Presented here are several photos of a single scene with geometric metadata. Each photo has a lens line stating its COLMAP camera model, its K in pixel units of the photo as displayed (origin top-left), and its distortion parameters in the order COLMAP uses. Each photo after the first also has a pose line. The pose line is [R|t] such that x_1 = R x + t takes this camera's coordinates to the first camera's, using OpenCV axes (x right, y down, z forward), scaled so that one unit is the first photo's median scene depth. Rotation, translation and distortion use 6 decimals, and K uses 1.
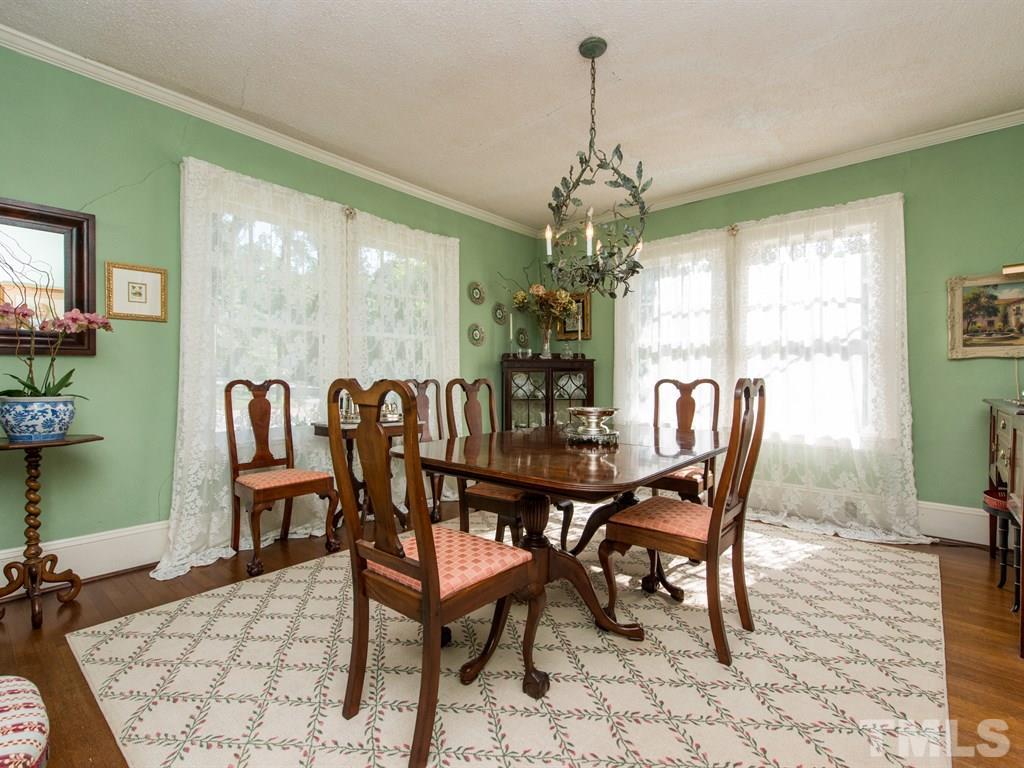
lens RADIAL K [[493.1, 0, 509.0], [0, 493.1, 379.7], [0, 0, 1]] dist [0.000614, 0.000070]
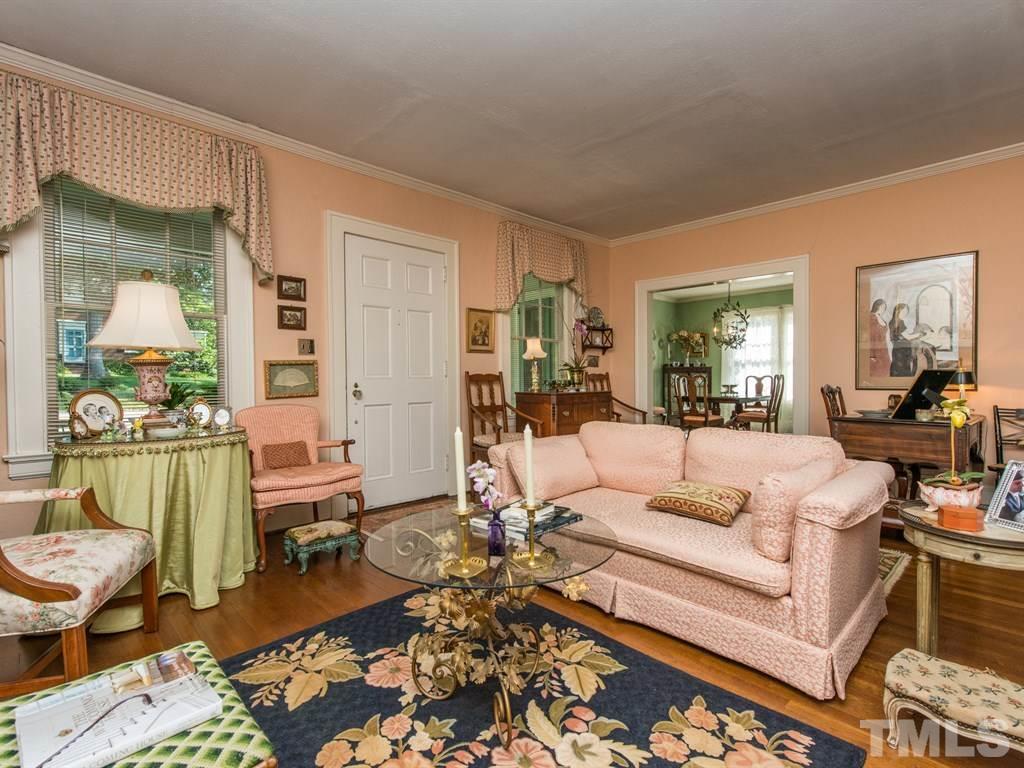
lens RADIAL K [[493.1, 0, 509.0], [0, 493.1, 379.7], [0, 0, 1]] dist [0.000614, 0.000070]
pose [[0.993753, -0.006525, -0.111415, -0.478592], [0.006175, 0.999975, -0.003486, 0.016680], [0.111435, 0.002777, 0.993768, -1.243328]]
